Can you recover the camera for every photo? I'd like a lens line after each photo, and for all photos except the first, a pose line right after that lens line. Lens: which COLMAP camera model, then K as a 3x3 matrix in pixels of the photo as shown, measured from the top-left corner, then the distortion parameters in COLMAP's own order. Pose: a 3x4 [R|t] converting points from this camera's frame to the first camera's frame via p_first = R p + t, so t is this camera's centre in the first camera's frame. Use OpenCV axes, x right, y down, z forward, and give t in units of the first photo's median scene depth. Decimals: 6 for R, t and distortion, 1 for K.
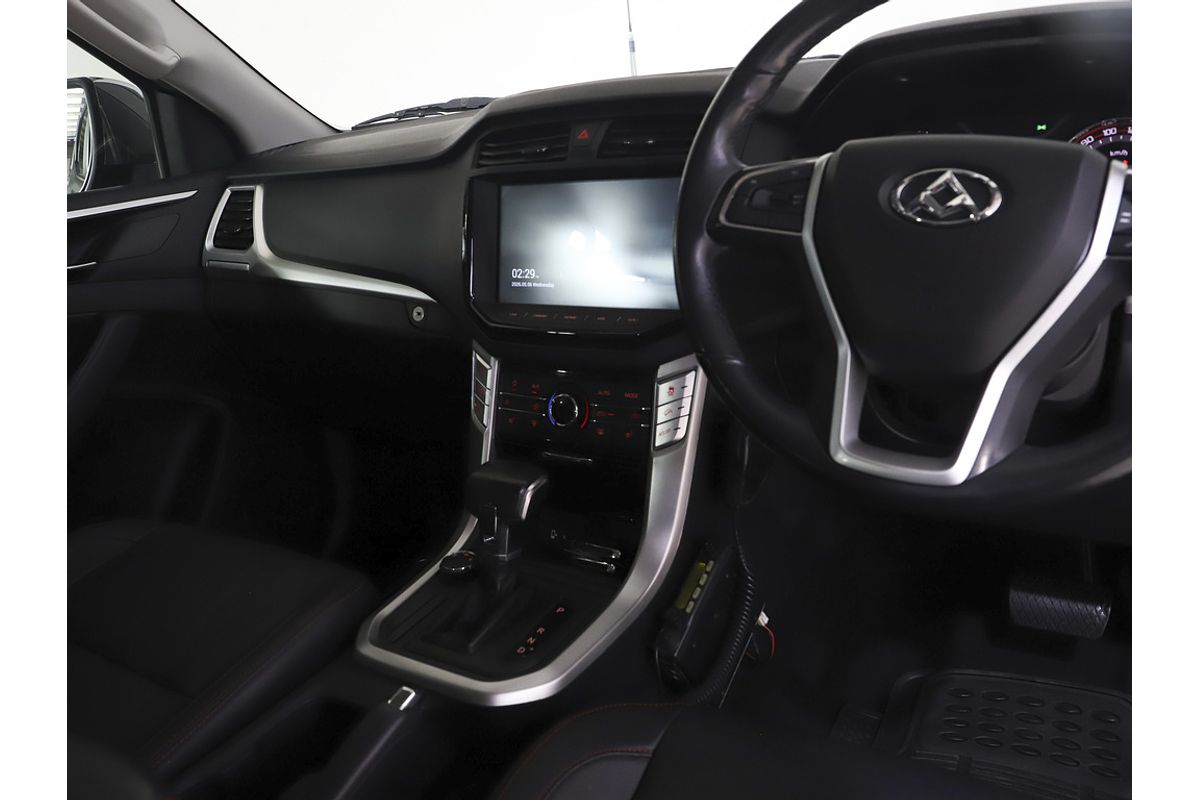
lens RADIAL K [[964.0, 0, 600.0], [0, 964.0, 400.0], [0, 0, 1]] dist [-0.002618, 0.002063]
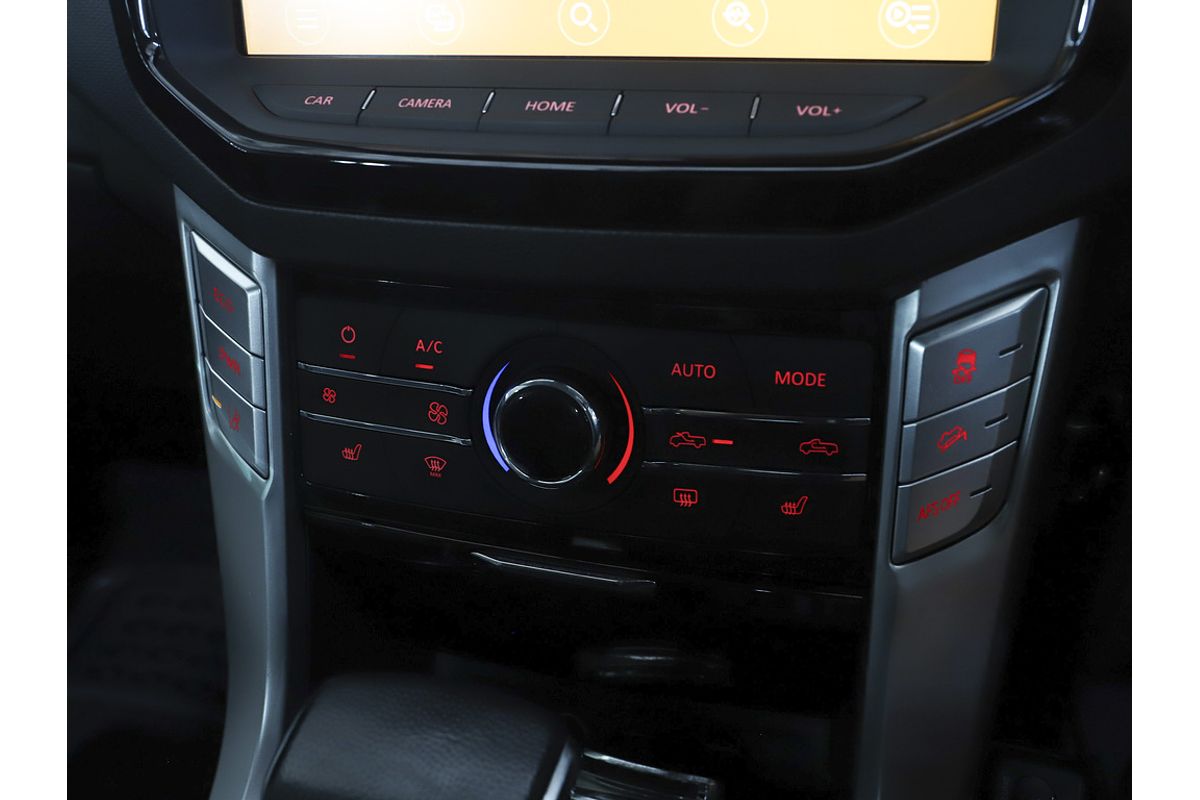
lens RADIAL K [[1210.6, 0, 600.0], [0, 1210.6, 400.0], [0, 0, 1]] dist [-0.057450, 0.214851]
pose [[0.970702, -0.119324, 0.208563, -0.091669], [0.068419, 0.969310, 0.236129, -0.079208], [-0.230338, -0.214941, 0.949076, 0.614452]]
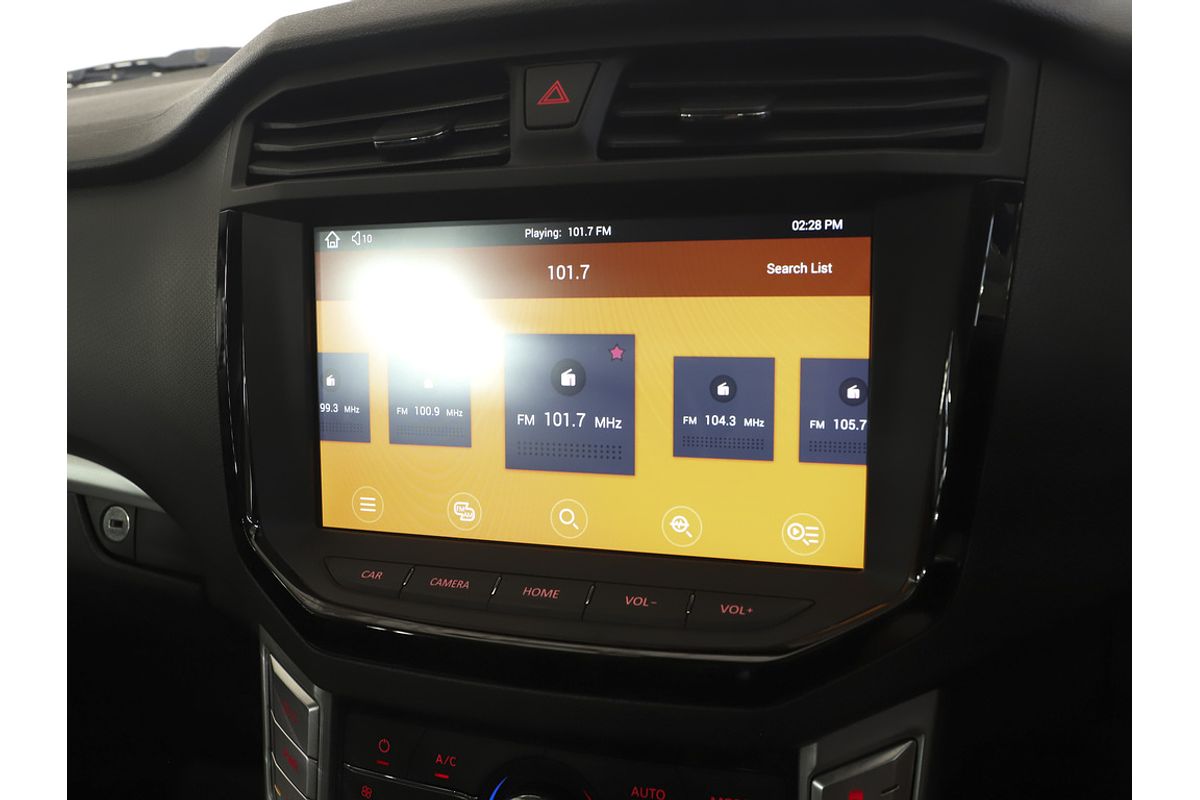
lens RADIAL K [[1041.0, 0, 600.0], [0, 1041.0, 400.0], [0, 0, 1]] dist [-0.035935, 0.011743]
pose [[0.975014, -0.053567, 0.215590, -0.084703], [0.056839, 0.998343, -0.009002, -0.143409], [-0.214751, 0.021031, 0.976442, 0.568612]]
